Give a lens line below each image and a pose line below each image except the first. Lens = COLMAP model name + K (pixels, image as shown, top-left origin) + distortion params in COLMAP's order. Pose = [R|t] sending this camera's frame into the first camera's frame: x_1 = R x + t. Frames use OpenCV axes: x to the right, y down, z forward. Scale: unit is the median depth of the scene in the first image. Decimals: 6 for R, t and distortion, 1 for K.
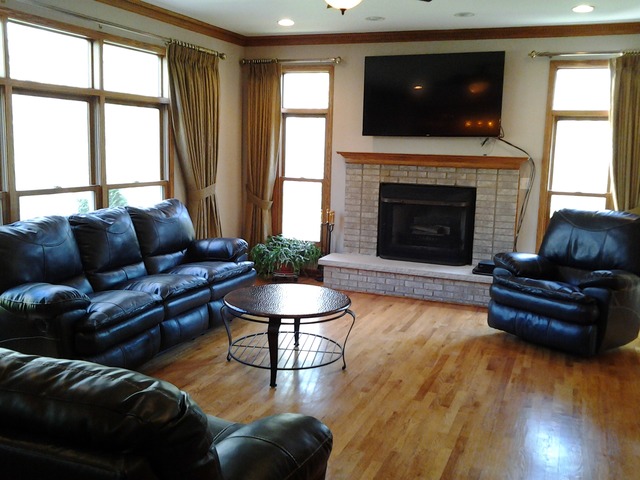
lens RADIAL K [[632.6, 0, 320.1], [0, 632.6, 242.3], [0, 0, 1]] dist [0.030535, 0.000000]
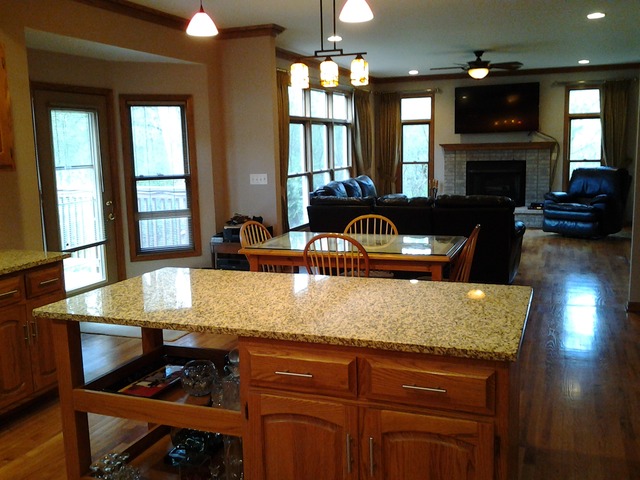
lens RADIAL K [[632.6, 0, 319.8], [0, 632.6, 239.1], [0, 0, 1]] dist [0.030535, 0.000000]
pose [[0.998402, -0.056047, 0.007270, -0.350162], [0.056036, 0.998427, 0.001768, 0.096132], [-0.007358, -0.001358, 0.999972, -0.752012]]
